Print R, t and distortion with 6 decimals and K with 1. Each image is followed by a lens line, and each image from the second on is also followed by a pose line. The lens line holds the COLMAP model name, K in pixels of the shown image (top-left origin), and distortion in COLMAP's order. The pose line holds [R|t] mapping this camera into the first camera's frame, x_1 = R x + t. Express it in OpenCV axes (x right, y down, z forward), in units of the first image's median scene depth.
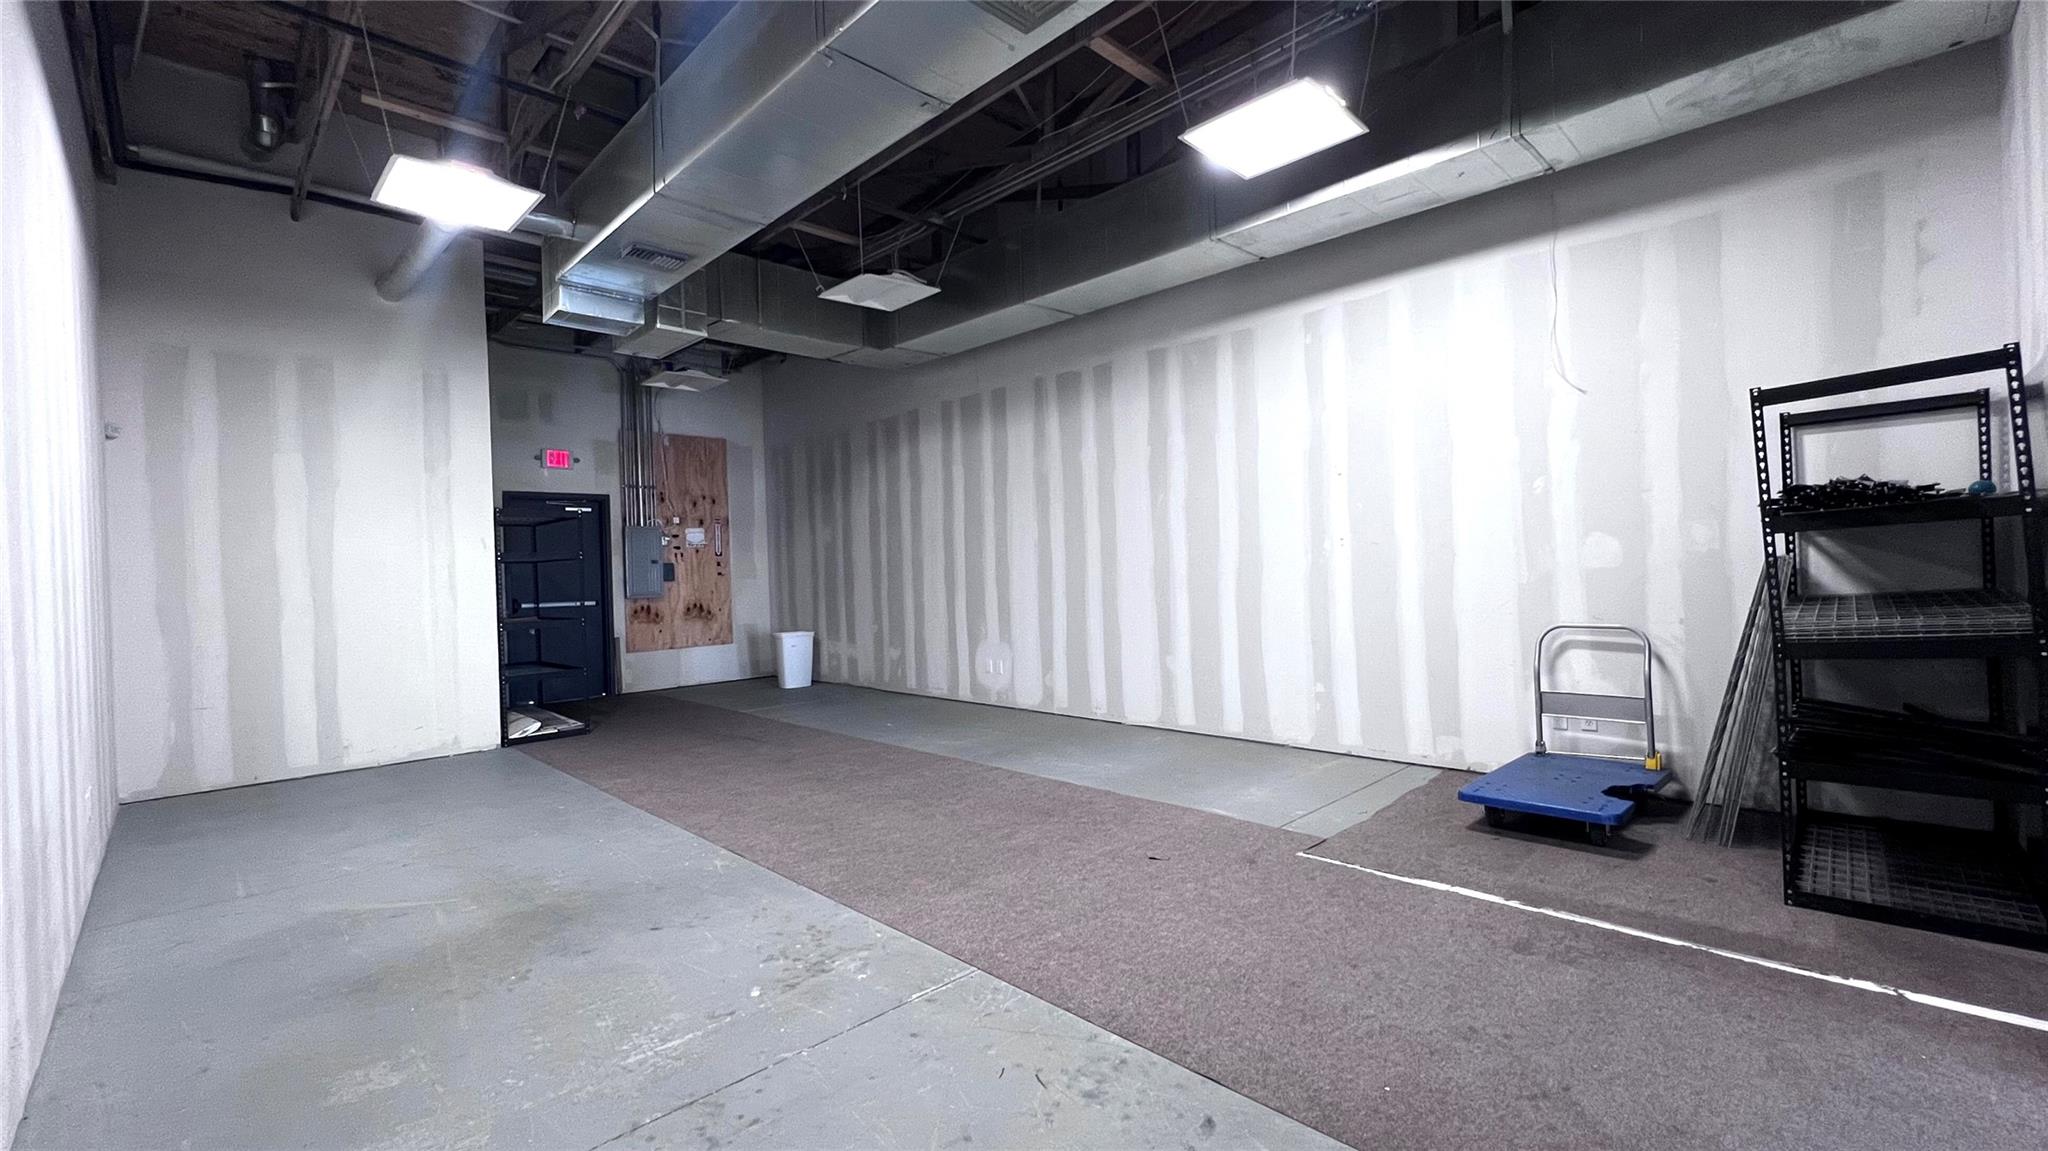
lens RADIAL K [[849.5, 0, 1023.9], [0, 849.5, 572.9], [0, 0, 1]] dist [0.001520, 0.000306]
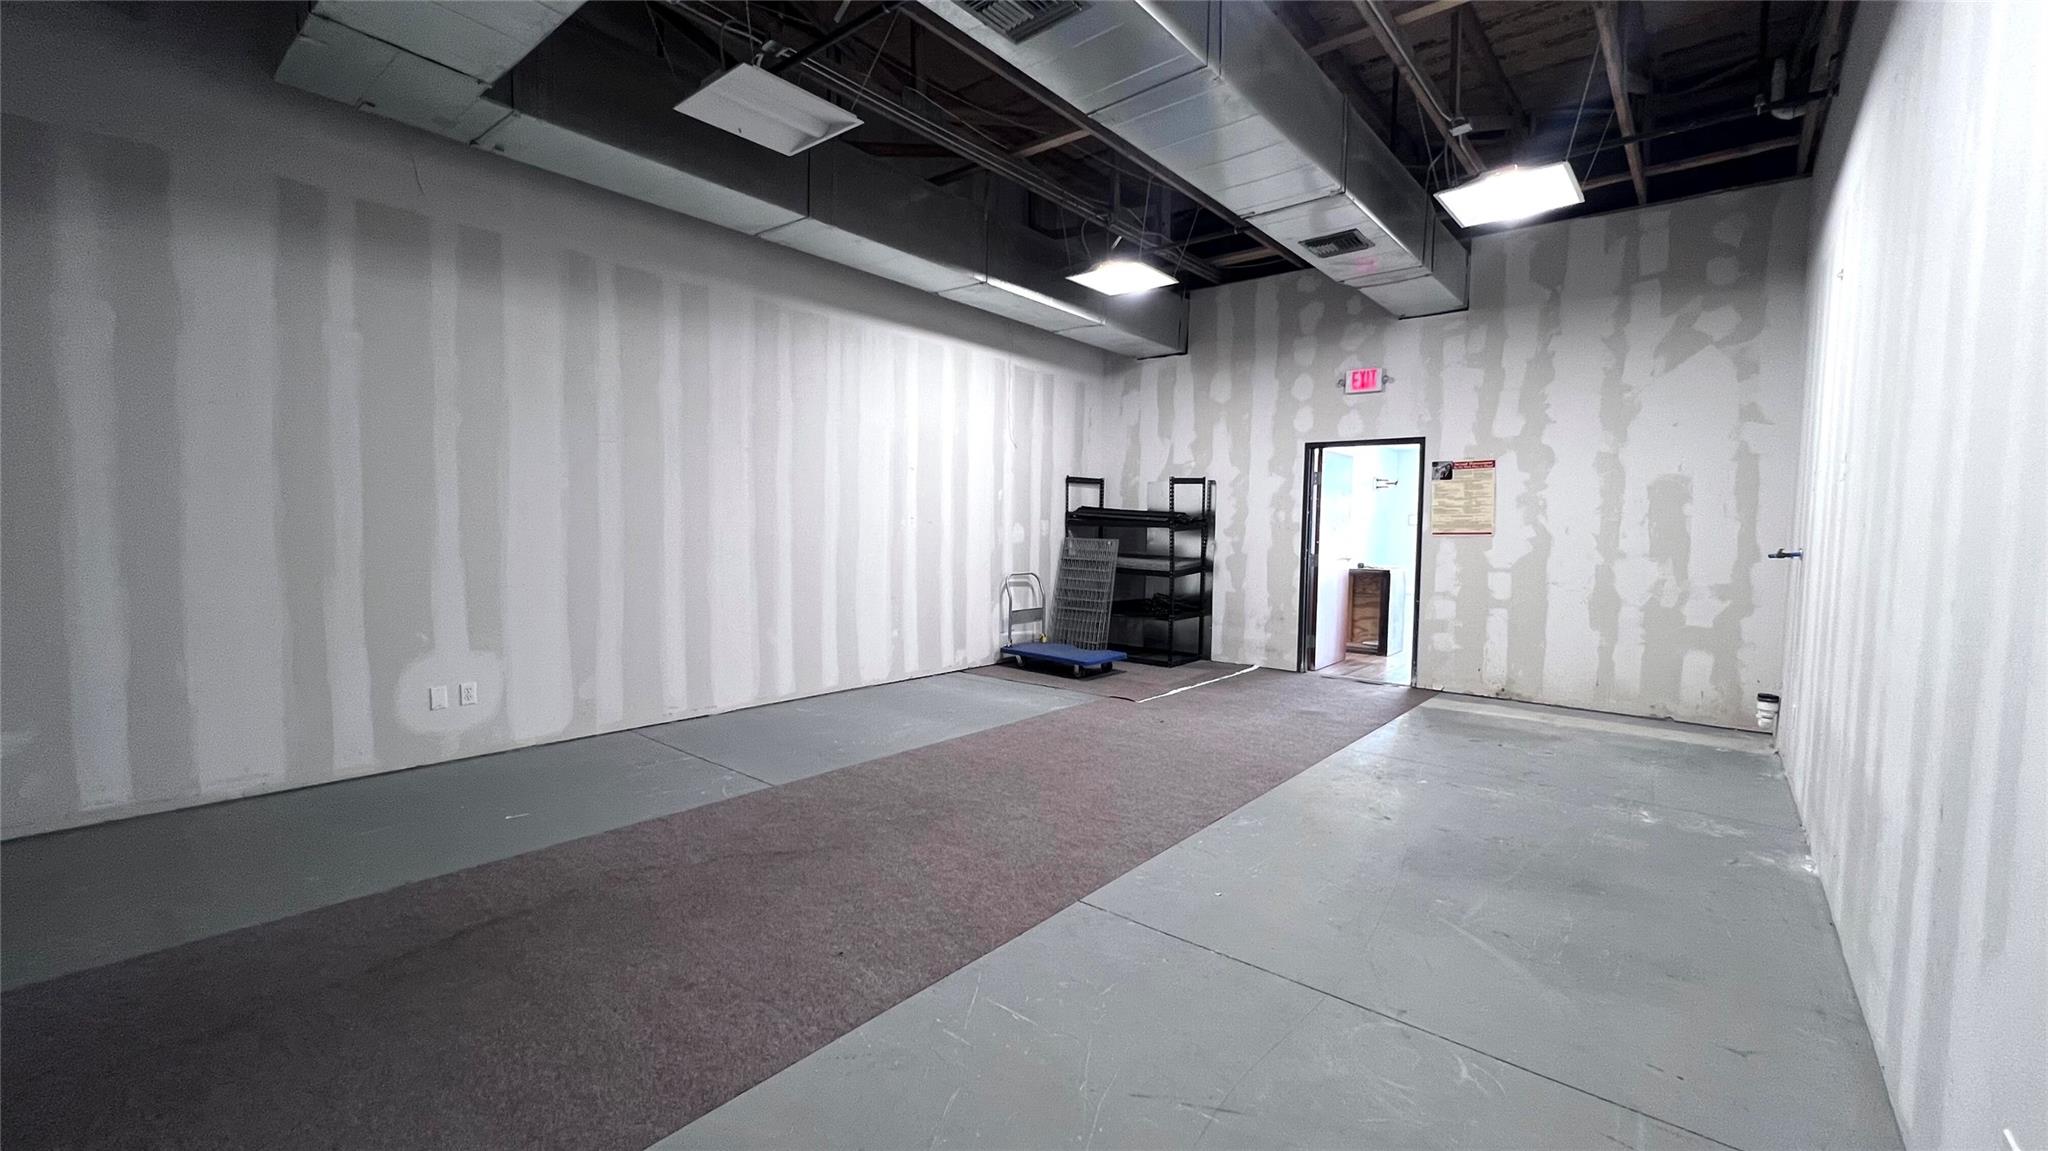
lens RADIAL K [[815.2, 0, 1023.6], [0, 815.2, 574.6], [0, 0, 1]] dist [-0.002460, 0.000175]
pose [[-0.093219, -0.028515, 0.995237, -1.098025], [-0.007392, 0.999582, 0.027947, 0.013592], [-0.995618, -0.004751, -0.093391, 1.142209]]
